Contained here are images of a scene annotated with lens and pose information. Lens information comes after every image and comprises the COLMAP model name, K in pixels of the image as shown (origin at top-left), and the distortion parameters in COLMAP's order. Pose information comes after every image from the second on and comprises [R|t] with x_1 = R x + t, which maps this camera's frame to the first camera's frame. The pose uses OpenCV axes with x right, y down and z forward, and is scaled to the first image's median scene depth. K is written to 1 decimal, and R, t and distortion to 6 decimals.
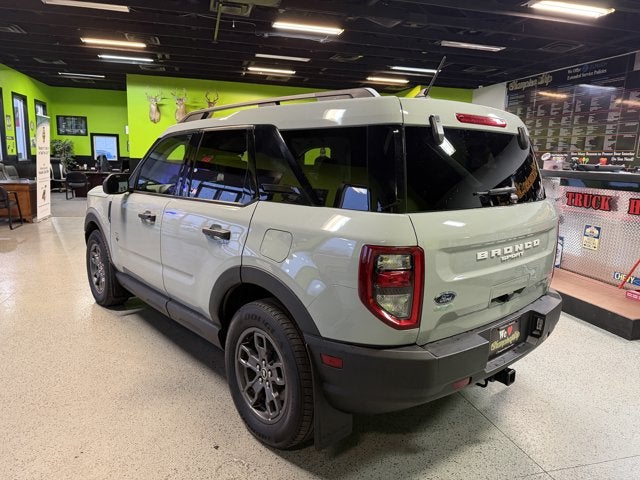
lens RADIAL K [[458.4, 0, 320.0], [0, 458.4, 246.7], [0, 0, 1]] dist [0.021344, -0.034878]
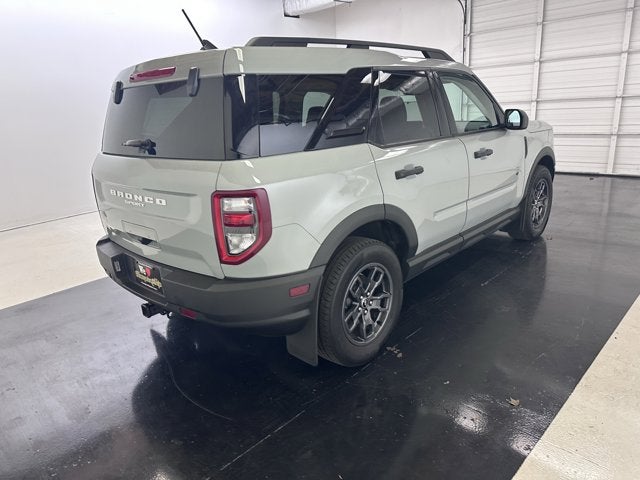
lens RADIAL K [[461.4, 0, 317.9], [0, 461.4, 250.9], [0, 0, 1]] dist [0.027326, -0.001233]
pose [[0.087993, 0.282036, -0.955360, 1.509641], [-0.122790, 0.954837, 0.270572, -0.217395], [0.988524, 0.093500, 0.118650, 1.274577]]
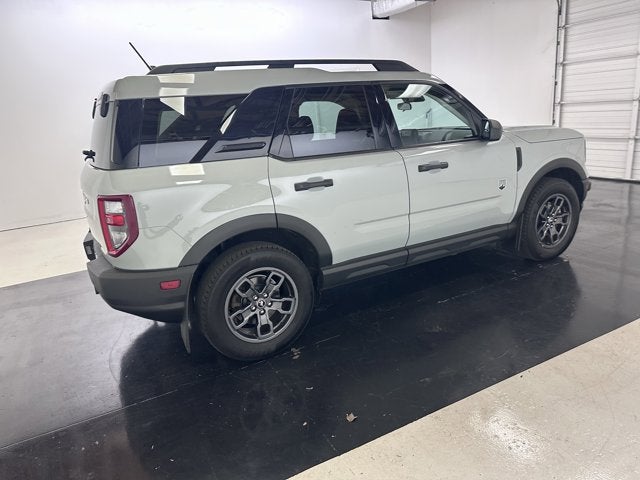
lens RADIAL K [[464.7, 0, 320.0], [0, 464.7, 240.0], [0, 0, 1]] dist [0.026561, 0.001381]
pose [[-0.230207, 0.265566, -0.936205, 1.541919], [-0.114993, 0.947880, 0.297153, -0.345874], [0.966324, 0.176063, -0.187671, 1.888753]]
